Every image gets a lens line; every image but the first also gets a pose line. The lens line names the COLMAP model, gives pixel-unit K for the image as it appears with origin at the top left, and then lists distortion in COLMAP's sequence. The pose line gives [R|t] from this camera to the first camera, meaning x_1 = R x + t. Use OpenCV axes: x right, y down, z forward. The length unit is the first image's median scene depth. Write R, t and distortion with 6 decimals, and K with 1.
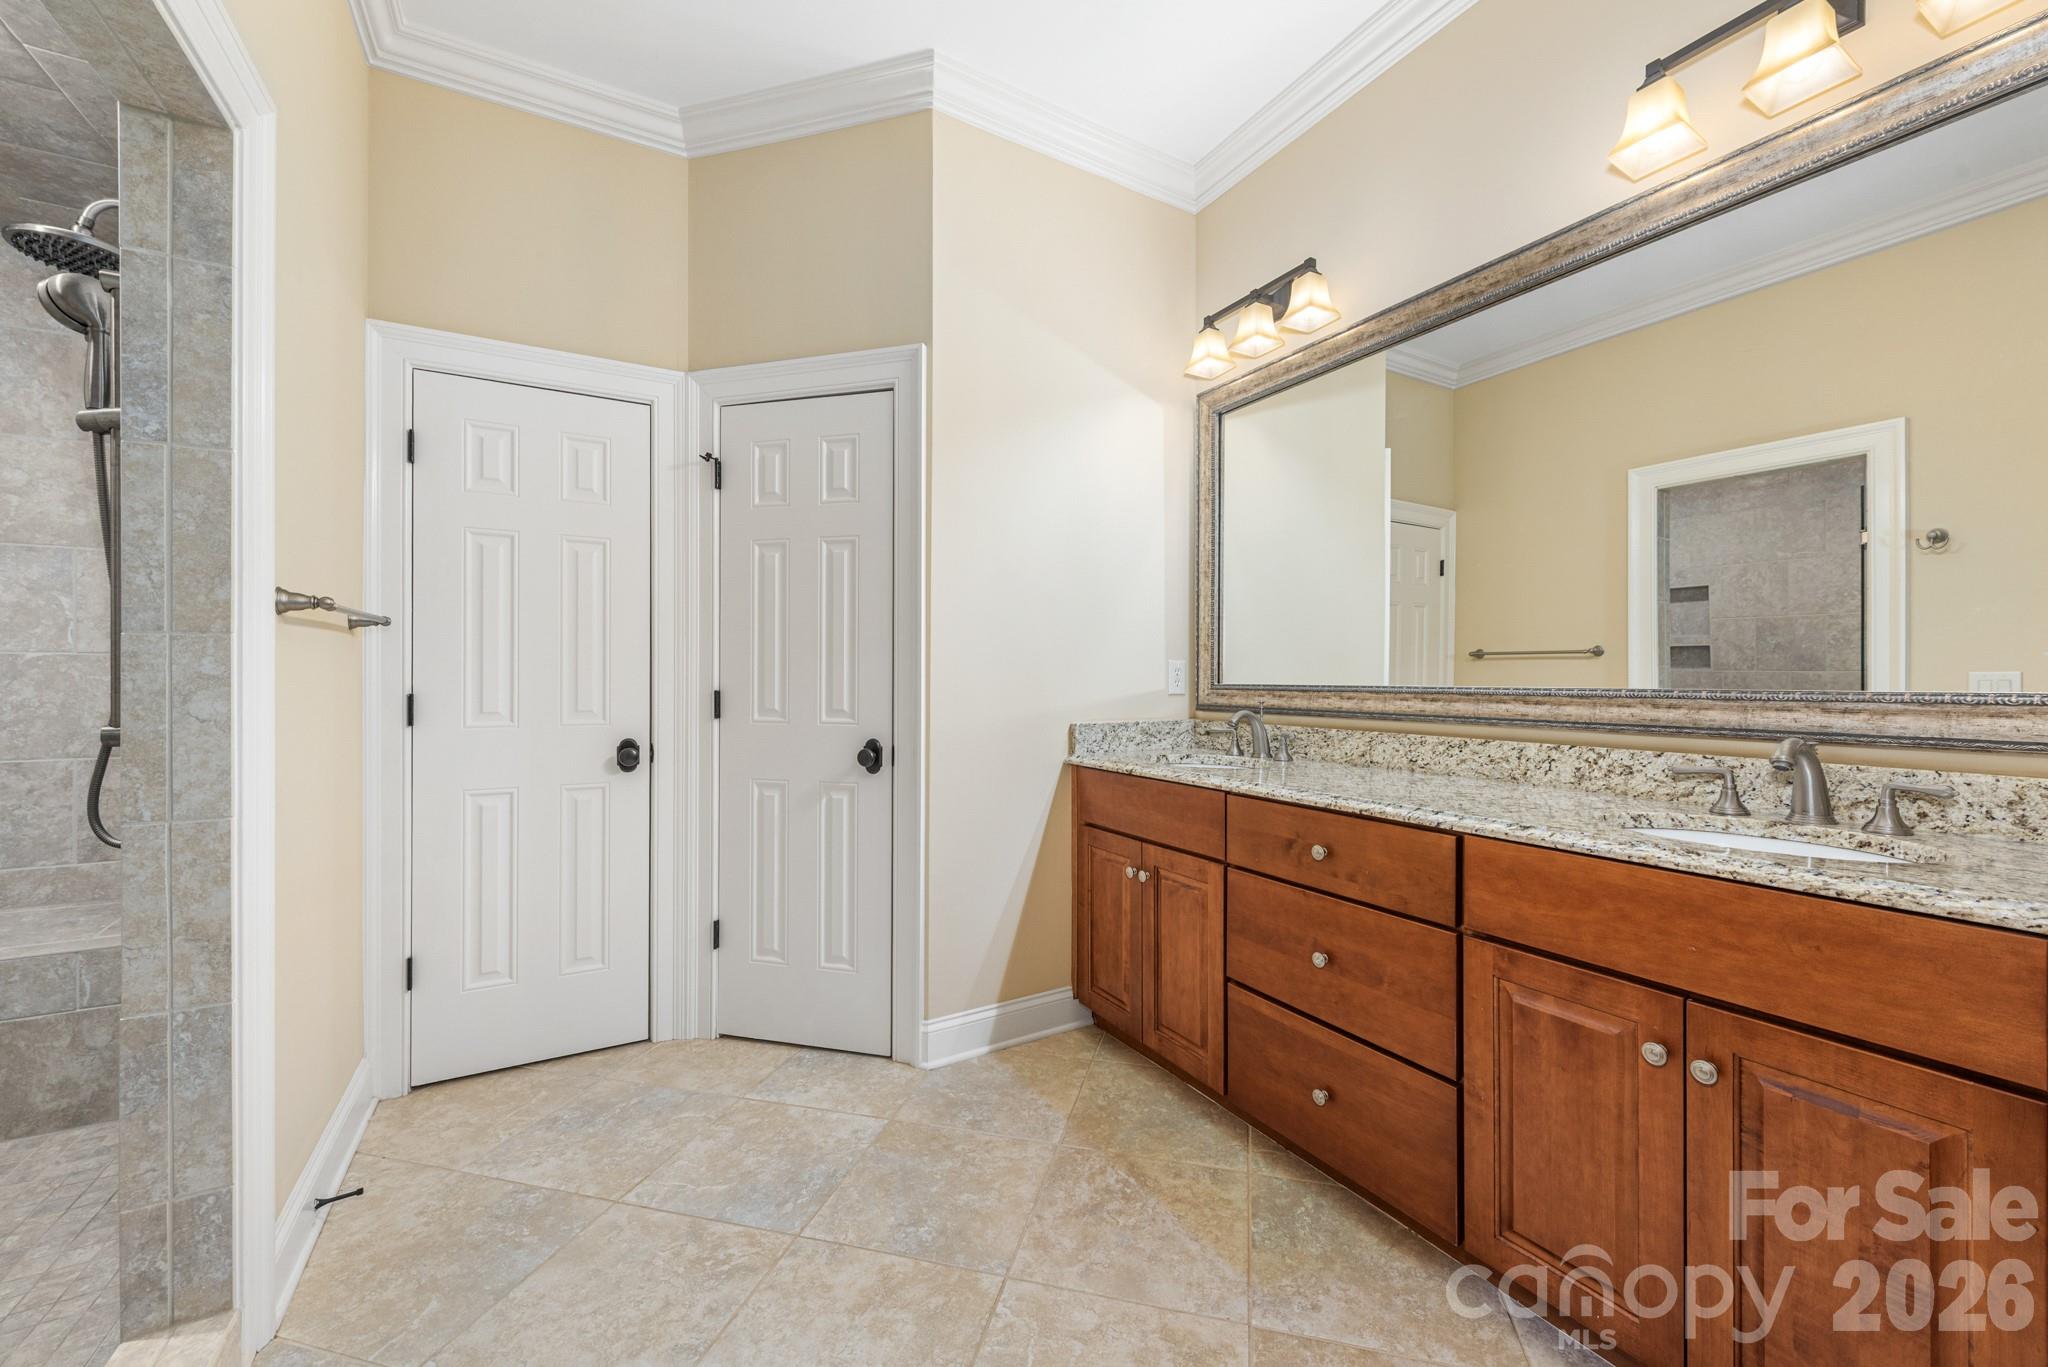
lens RADIAL K [[800.8, 0, 1027.3], [0, 800.8, 684.9], [0, 0, 1]] dist [0.005140, -0.000484]
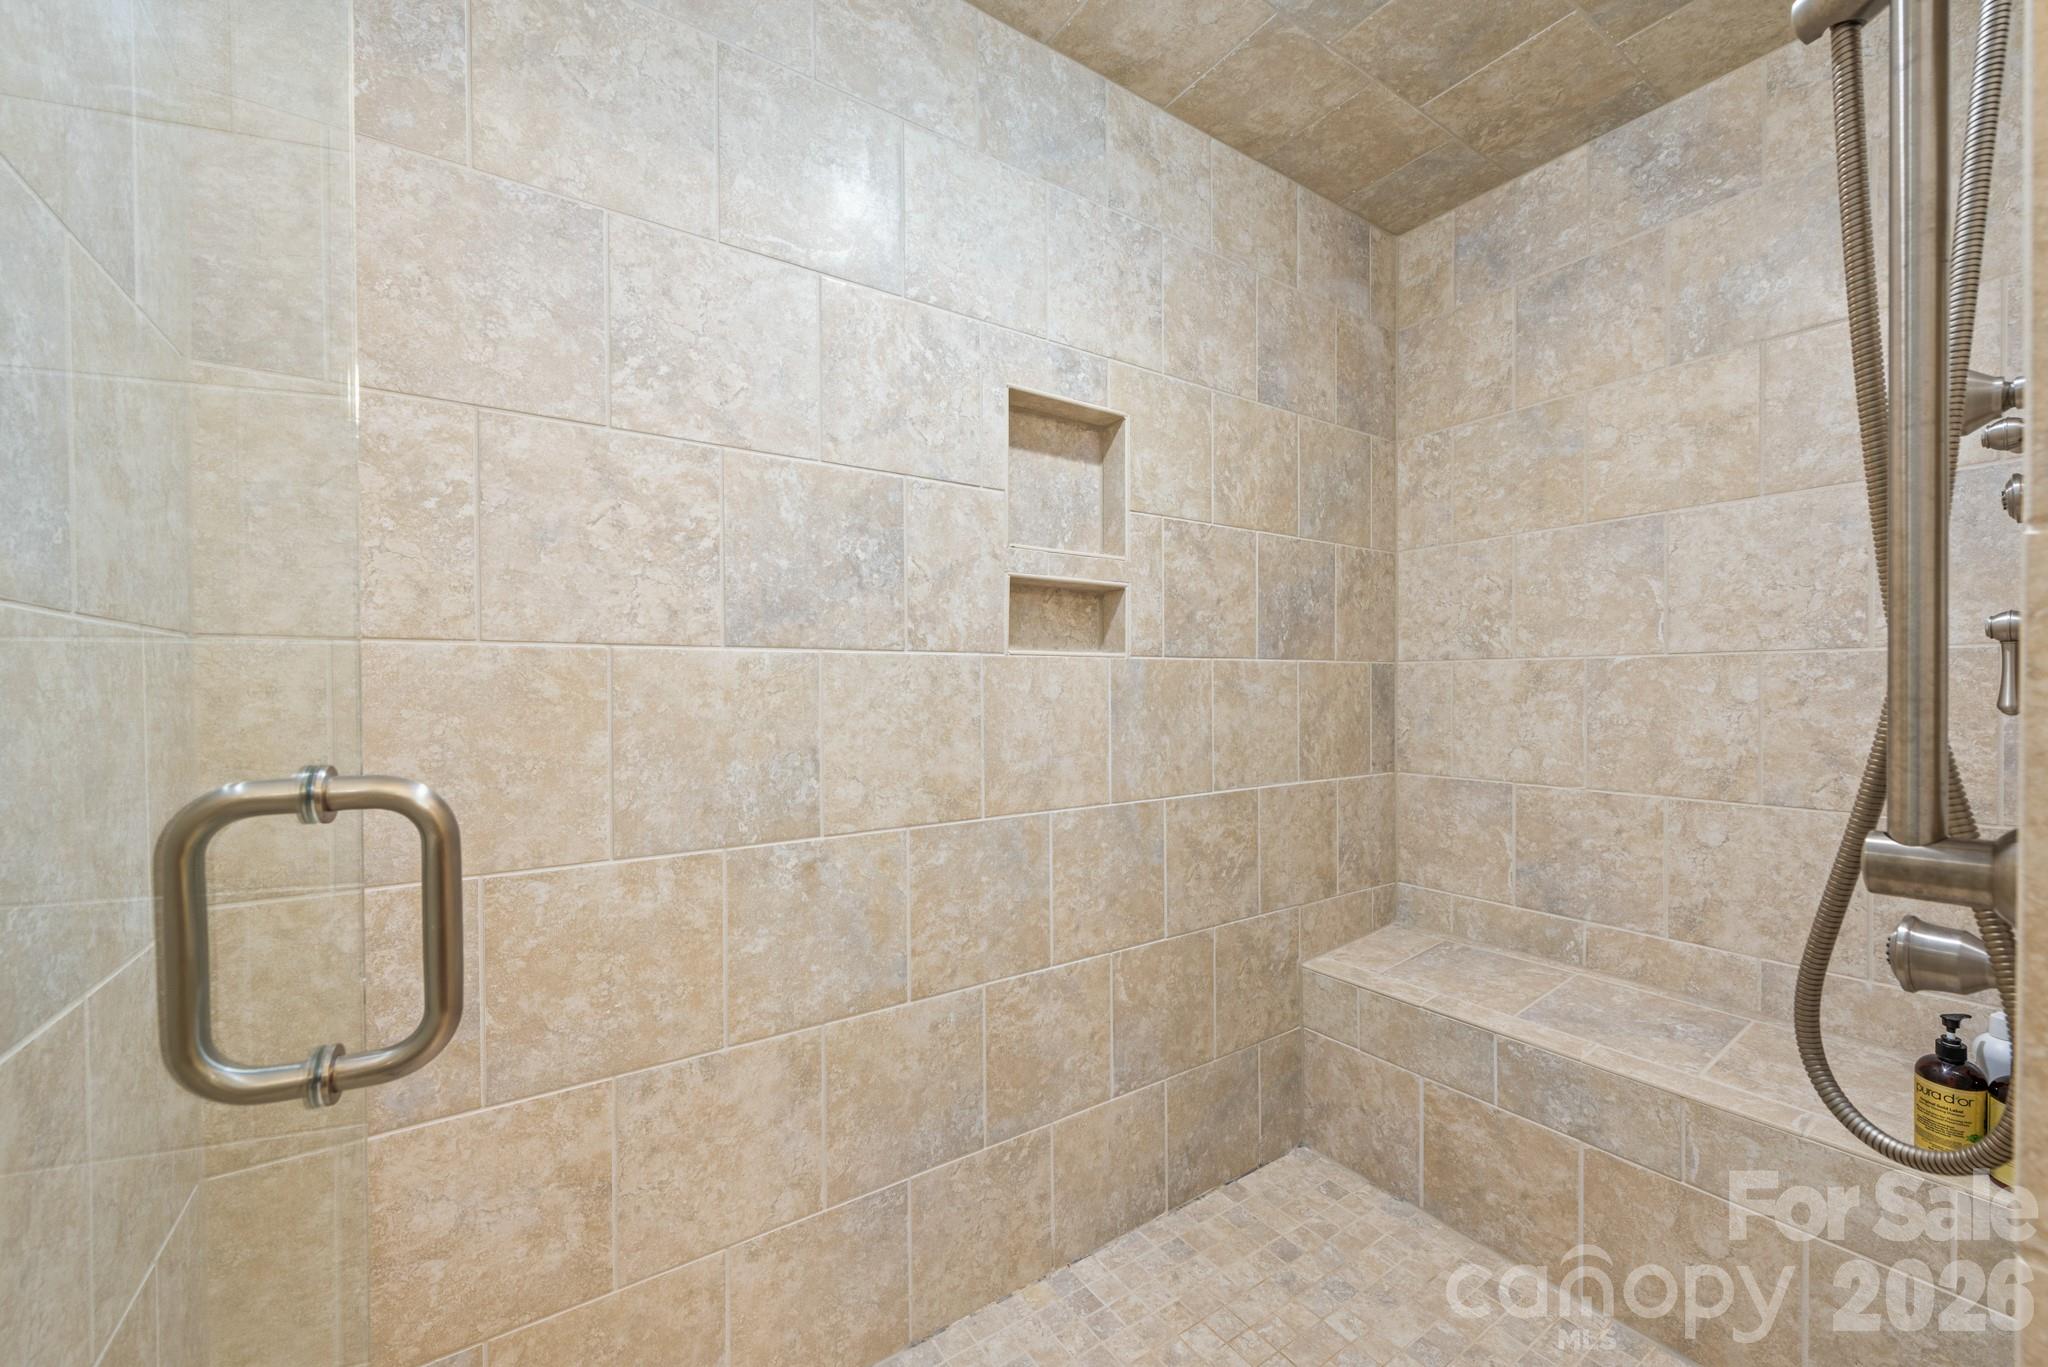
lens RADIAL K [[800.8, 0, 1026.2], [0, 800.8, 688.9], [0, 0, 1]] dist [0.005140, -0.000484]
pose [[0.073621, 0.006890, -0.997262, -0.494454], [0.003256, 0.999969, 0.007149, -0.015429], [0.997281, -0.003774, 0.073597, 0.362701]]
